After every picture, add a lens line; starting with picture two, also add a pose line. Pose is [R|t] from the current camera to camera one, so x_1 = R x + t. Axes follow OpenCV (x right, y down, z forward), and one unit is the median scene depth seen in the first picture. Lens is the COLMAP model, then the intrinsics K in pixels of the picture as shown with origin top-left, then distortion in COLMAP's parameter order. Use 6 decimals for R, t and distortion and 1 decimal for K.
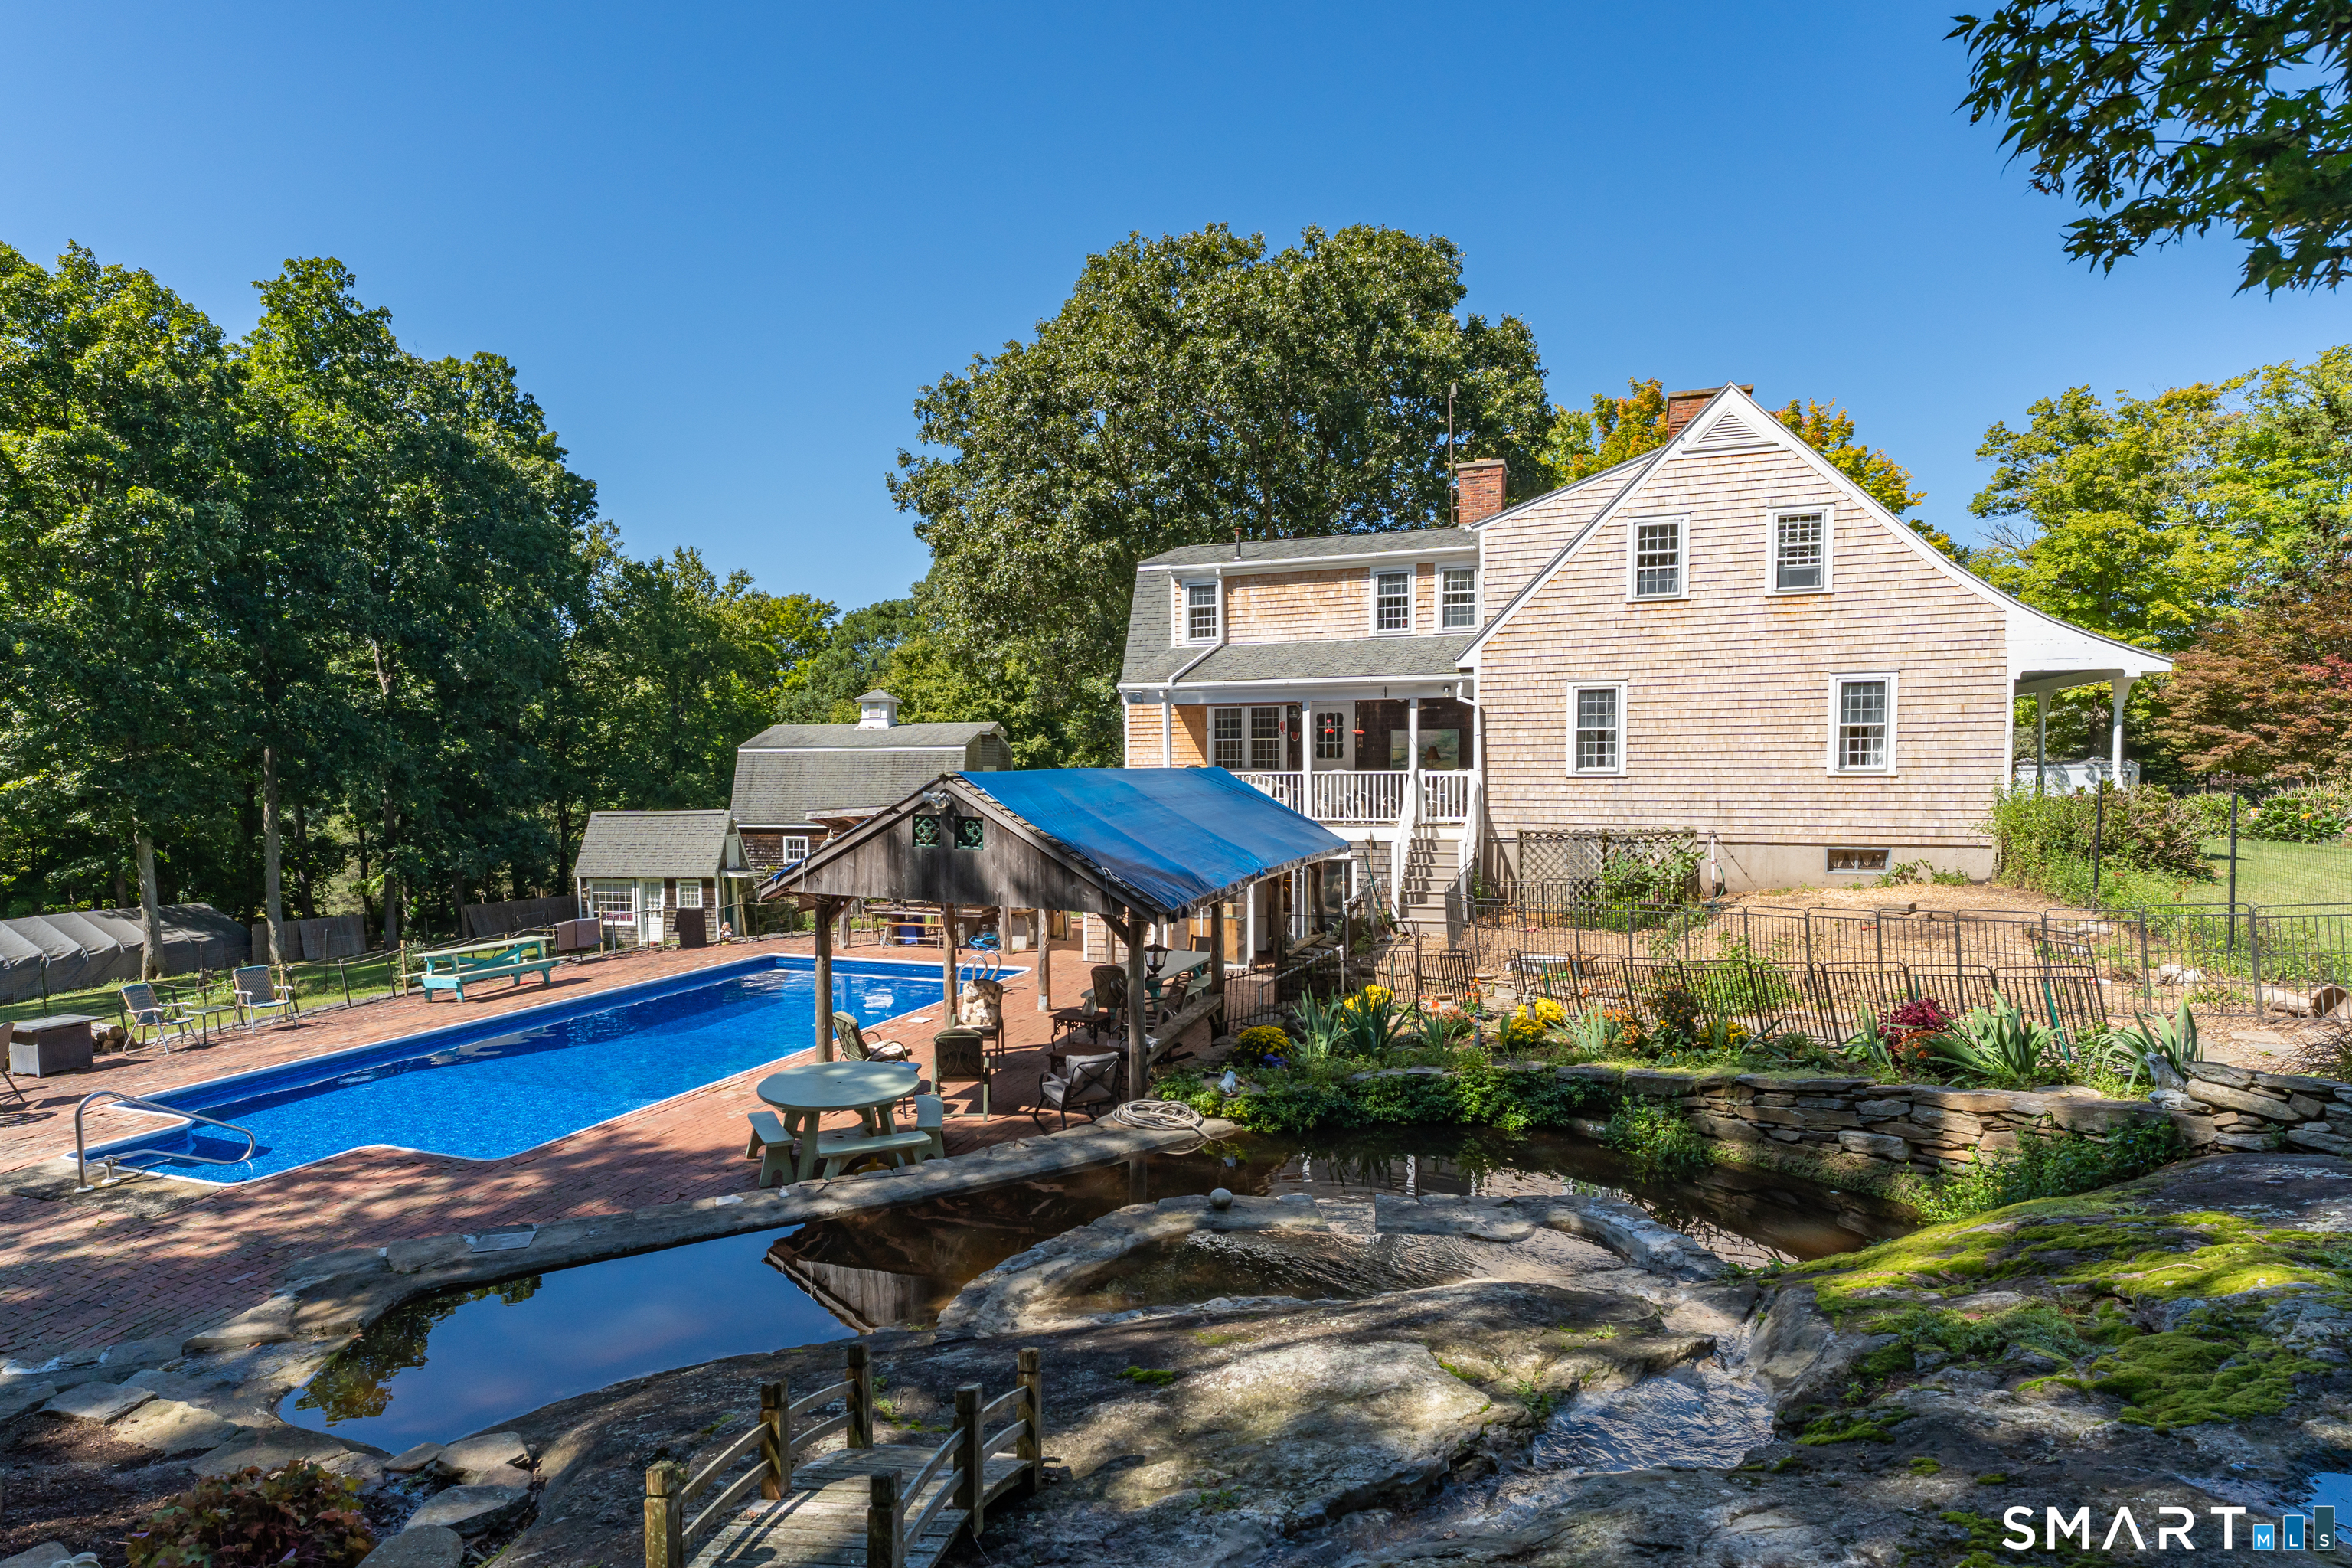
lens RADIAL K [[1124.4, 0, 1176.0], [0, 1124.4, 784.0], [0, 0, 1]] dist [-0.000218, 0.000151]
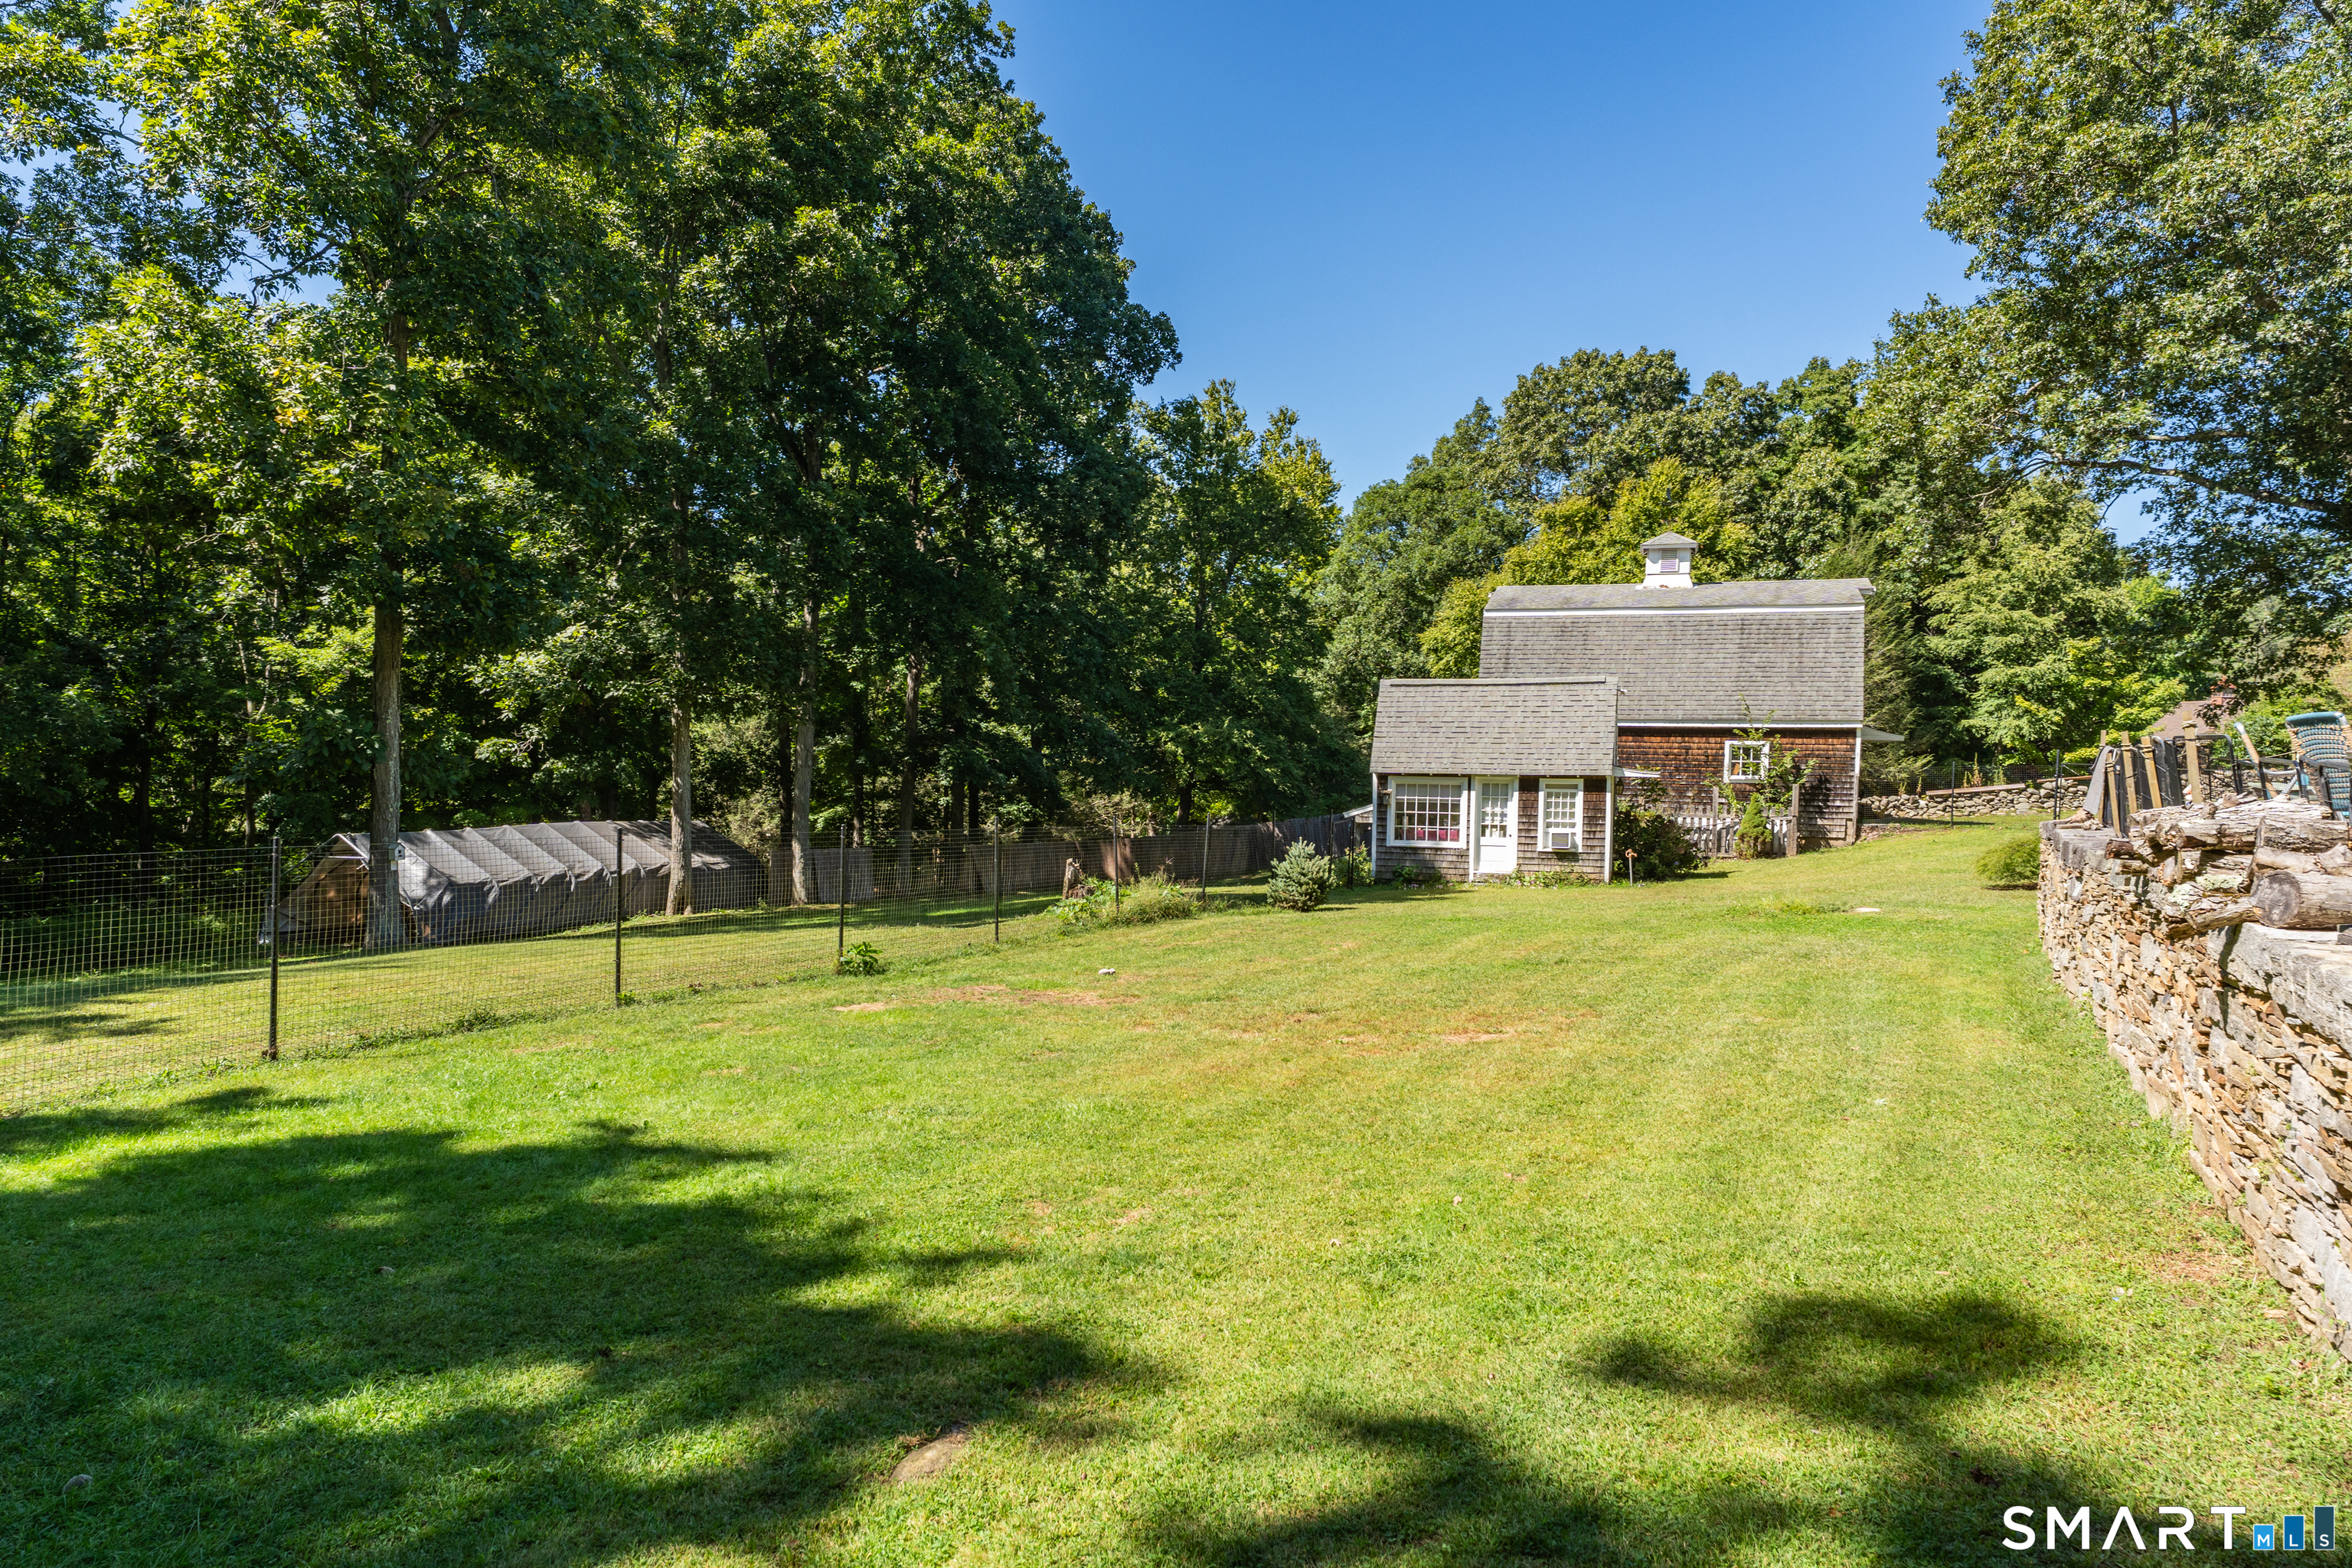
lens RADIAL K [[1454.7, 0, 1176.0], [0, 1454.7, 784.0], [0, 0, 1]] dist [-0.121428, -0.000176]
pose [[0.985207, 0.026348, -0.169329, -0.432836], [-0.028056, 0.999577, -0.007698, 0.085291], [0.169054, 0.012335, 0.985530, 0.131147]]
